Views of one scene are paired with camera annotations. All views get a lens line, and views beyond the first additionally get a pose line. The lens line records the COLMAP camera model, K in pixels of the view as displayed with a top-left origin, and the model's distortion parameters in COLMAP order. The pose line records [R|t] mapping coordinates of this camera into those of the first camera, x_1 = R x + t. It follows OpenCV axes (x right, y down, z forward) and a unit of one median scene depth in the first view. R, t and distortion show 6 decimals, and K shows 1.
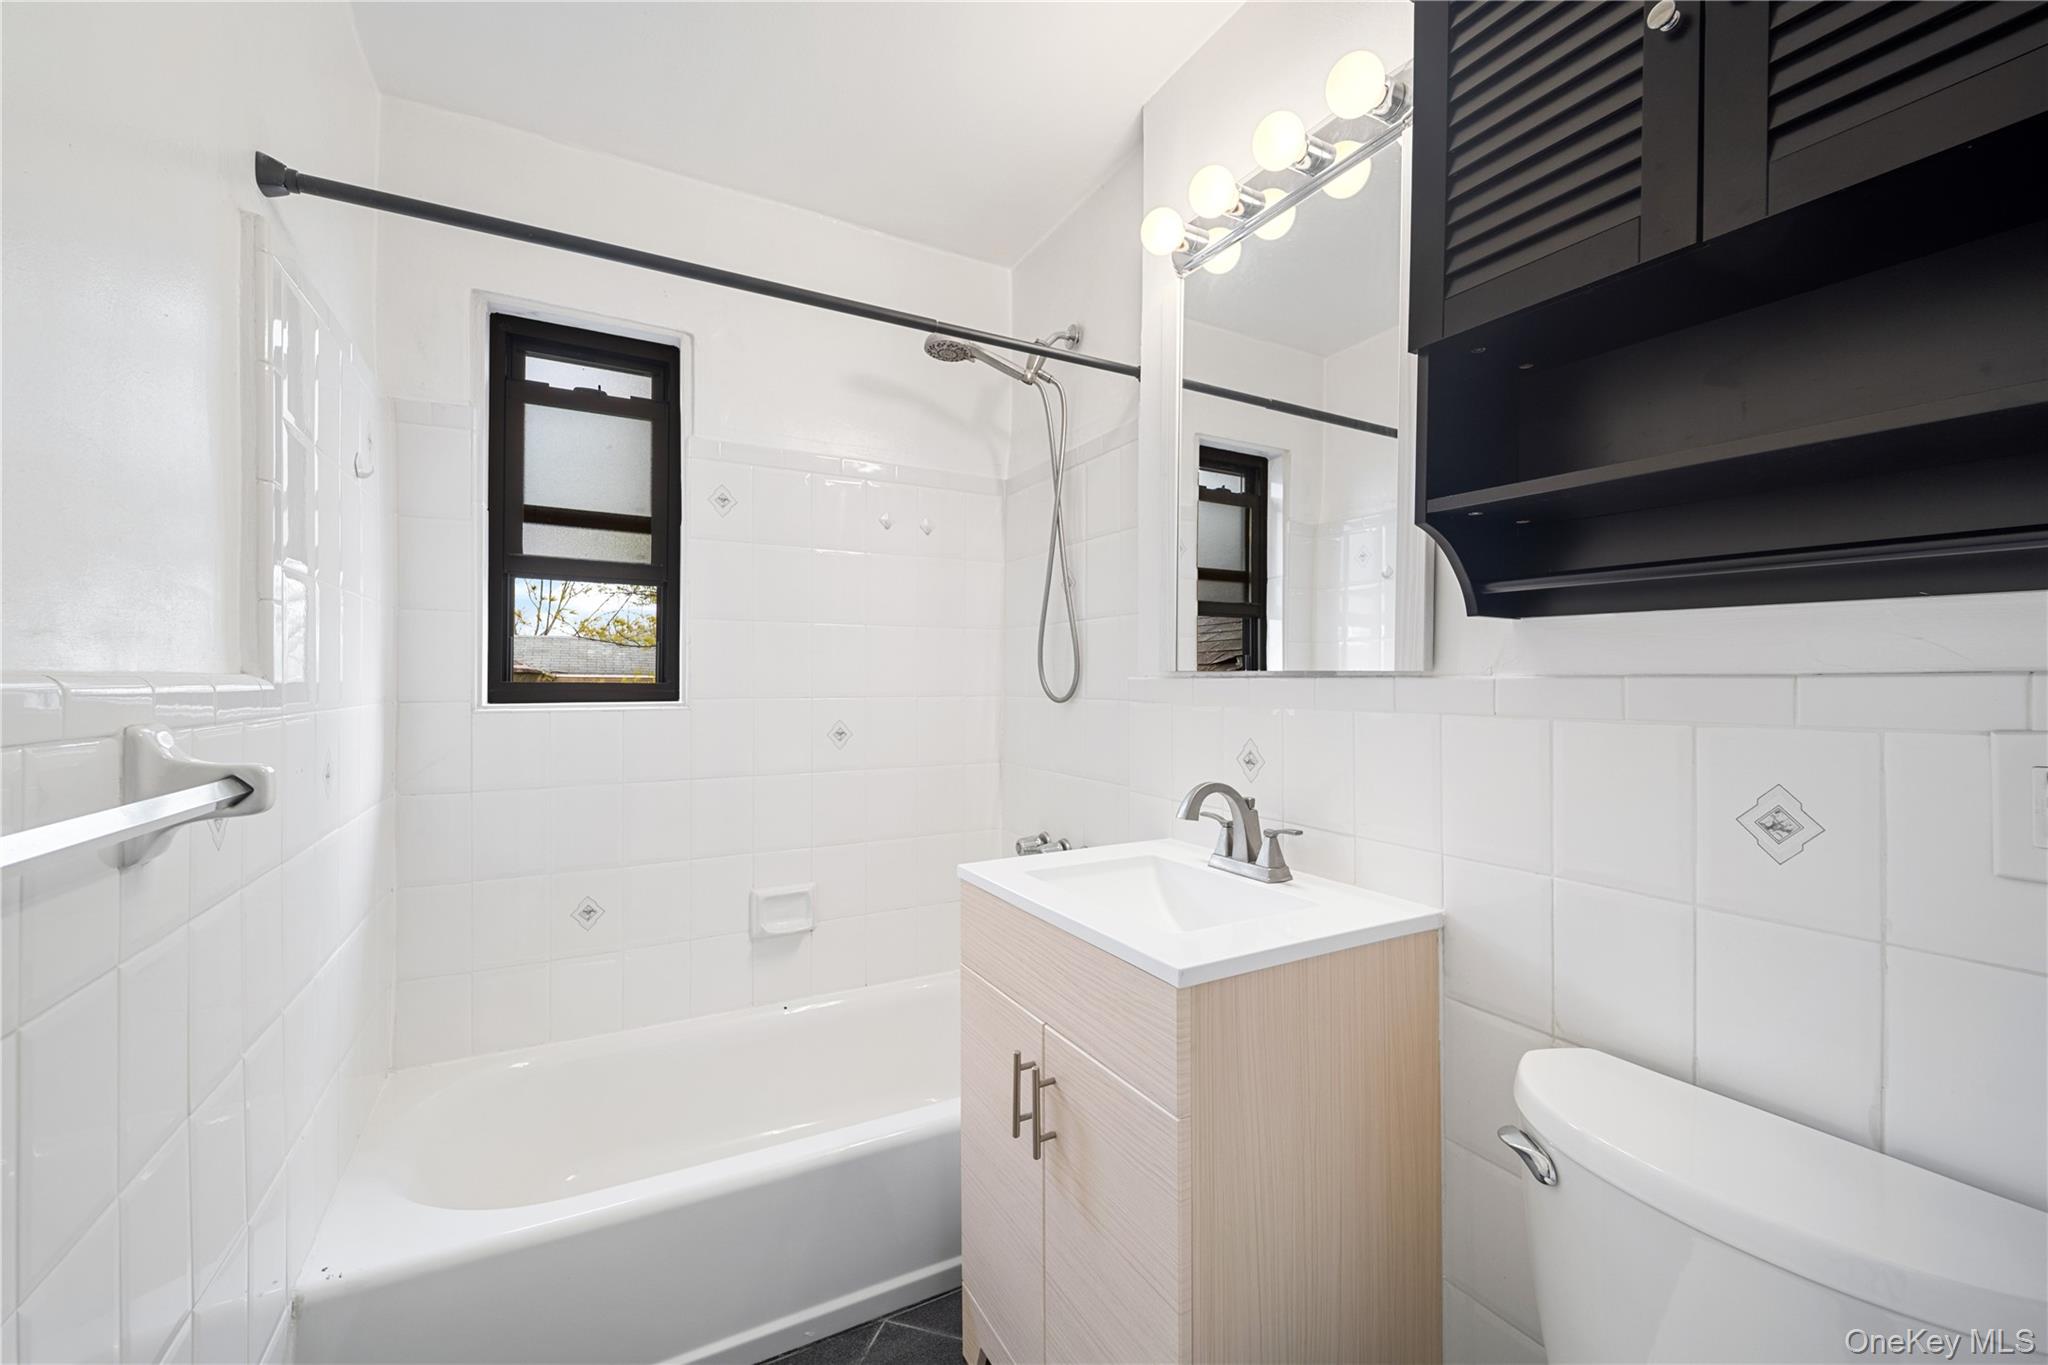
lens RADIAL K [[818.4, 0, 1024.0], [0, 818.4, 682.5], [0, 0, 1]] dist [0.002633, 0.000289]
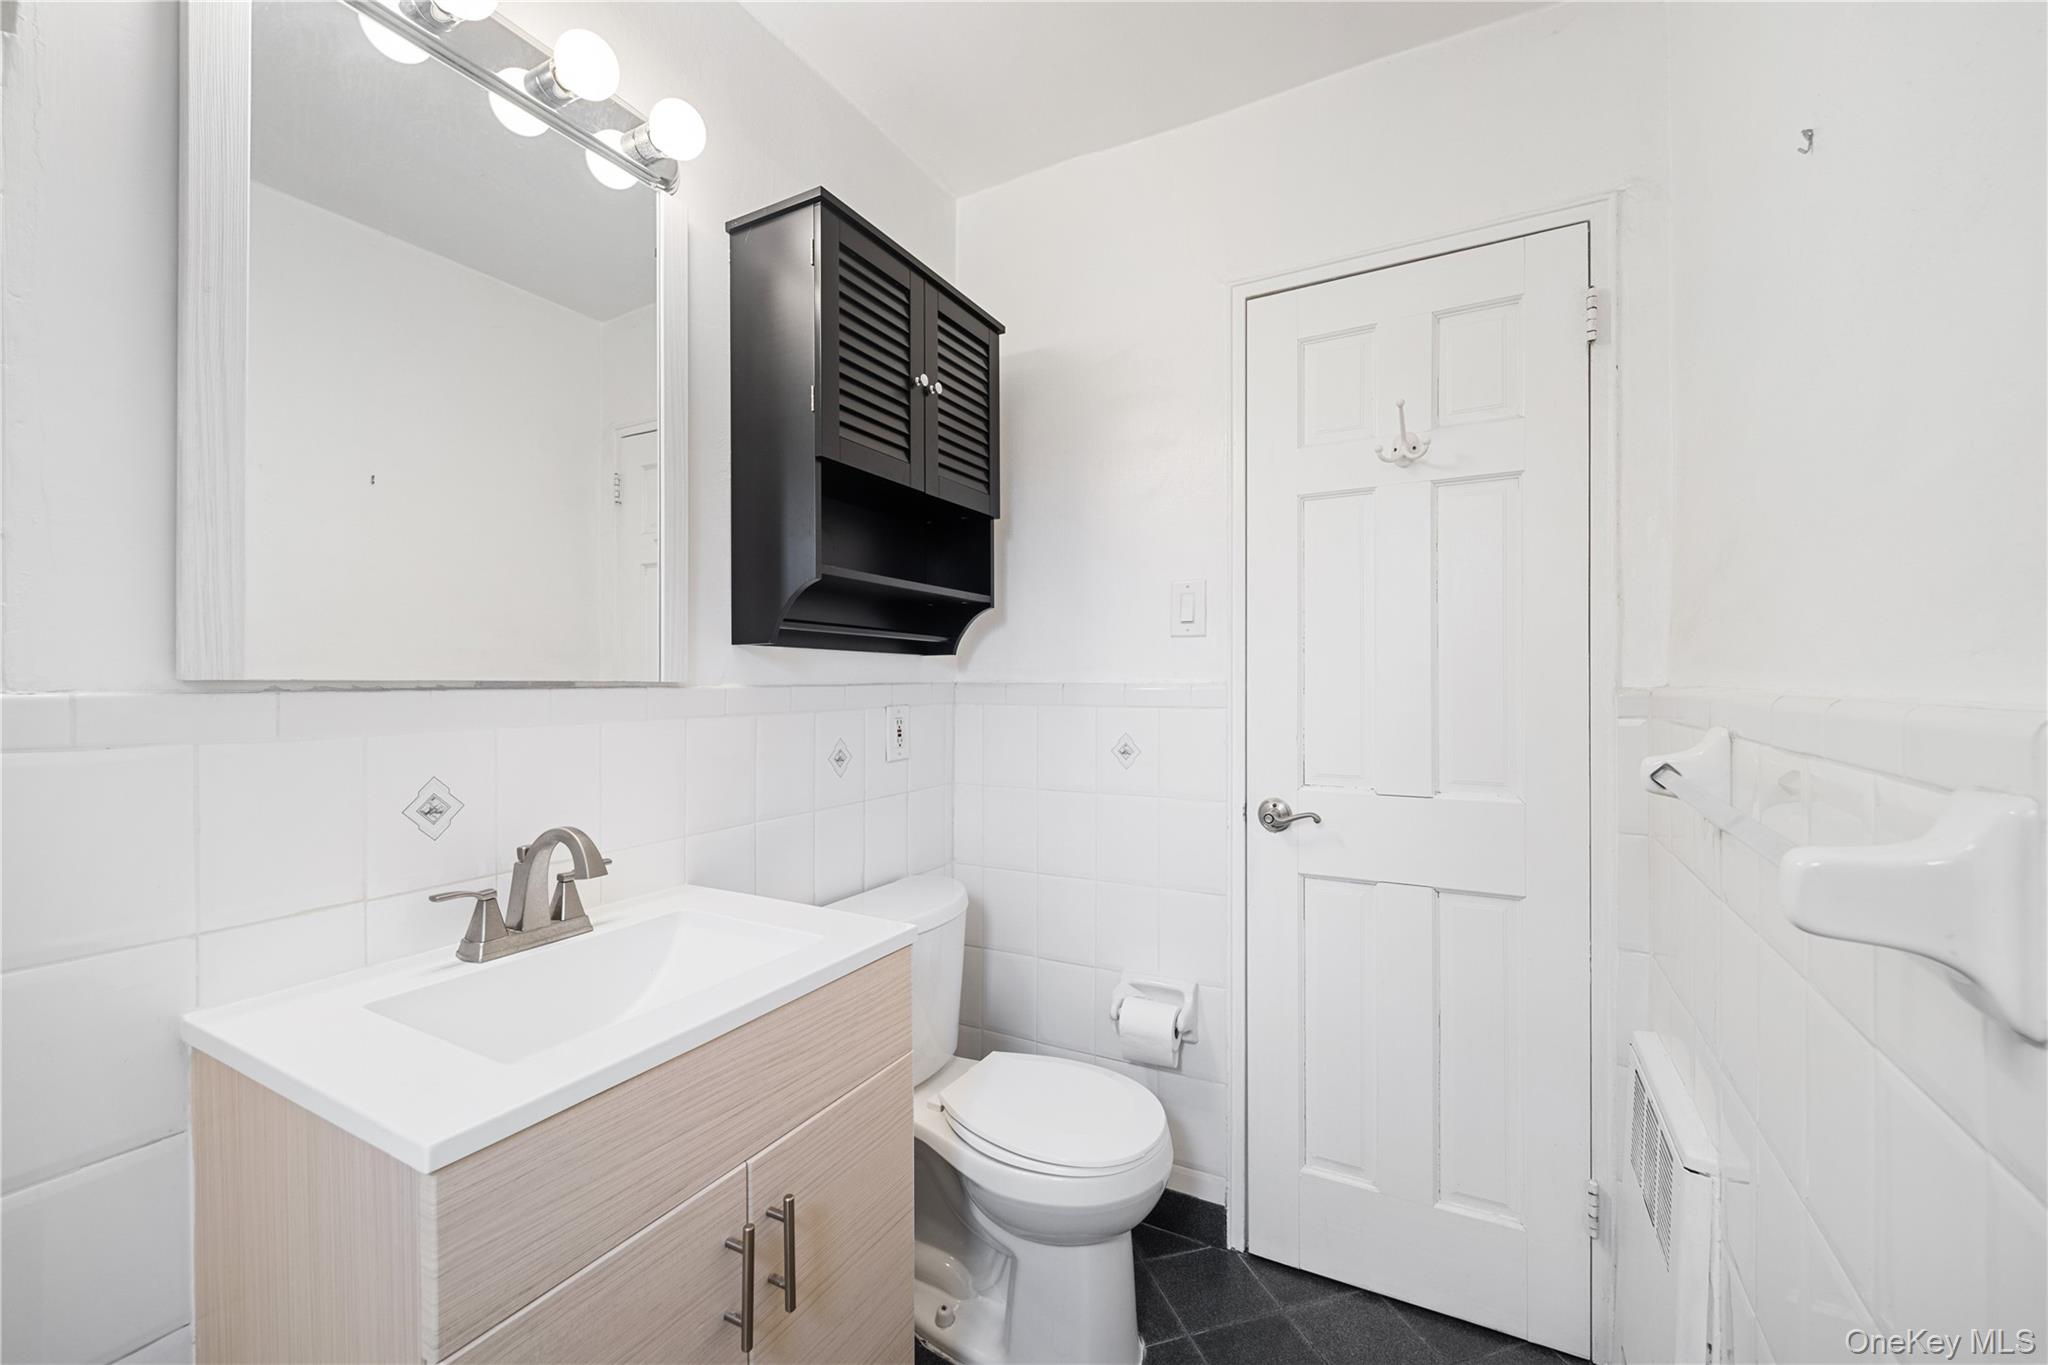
lens RADIAL K [[818.4, 0, 1024.0], [0, 818.4, 682.5], [0, 0, 1]] dist [0.002633, 0.000289]
pose [[-0.537801, 0.002446, 0.843068, -0.794850], [0.006771, 0.999976, 0.001418, -0.012301], [-0.843044, 0.006471, -0.537805, 1.293606]]
